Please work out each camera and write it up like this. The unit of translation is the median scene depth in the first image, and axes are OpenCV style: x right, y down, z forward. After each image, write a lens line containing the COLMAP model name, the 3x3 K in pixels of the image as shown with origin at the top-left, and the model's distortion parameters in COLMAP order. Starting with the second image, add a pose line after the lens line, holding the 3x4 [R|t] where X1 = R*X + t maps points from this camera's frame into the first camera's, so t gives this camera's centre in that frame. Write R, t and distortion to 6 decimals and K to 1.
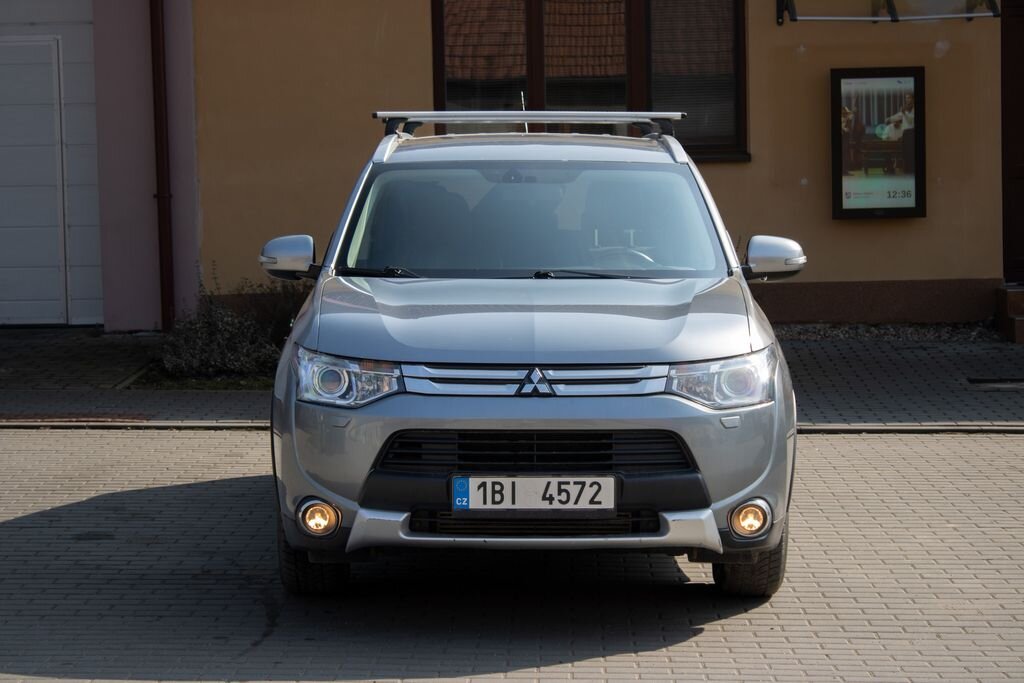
lens RADIAL K [[3244.6, 0, 512.0], [0, 3244.6, 341.5], [0, 0, 1]] dist [0.001997, -0.740595]
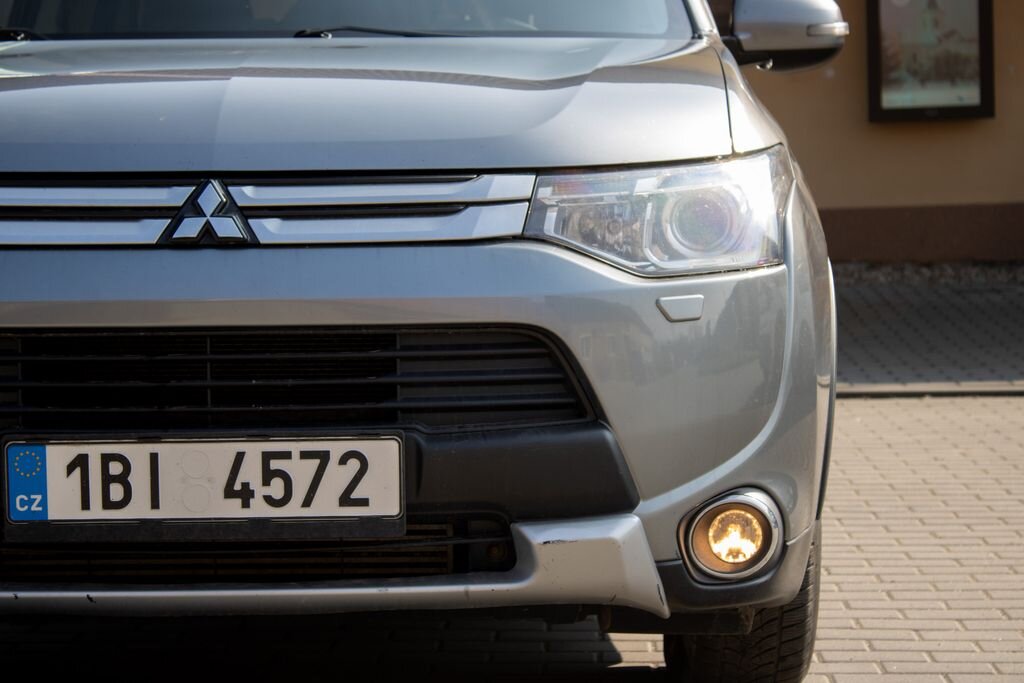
lens RADIAL K [[3244.6, 0, 512.0], [0, 3244.6, 341.5], [0, 0, 1]] dist [0.001997, -0.740595]
pose [[0.999921, -0.010910, -0.006310, 0.047933], [0.010898, 0.999939, -0.001954, 0.029865], [0.006331, 0.001885, 0.999978, 0.579733]]
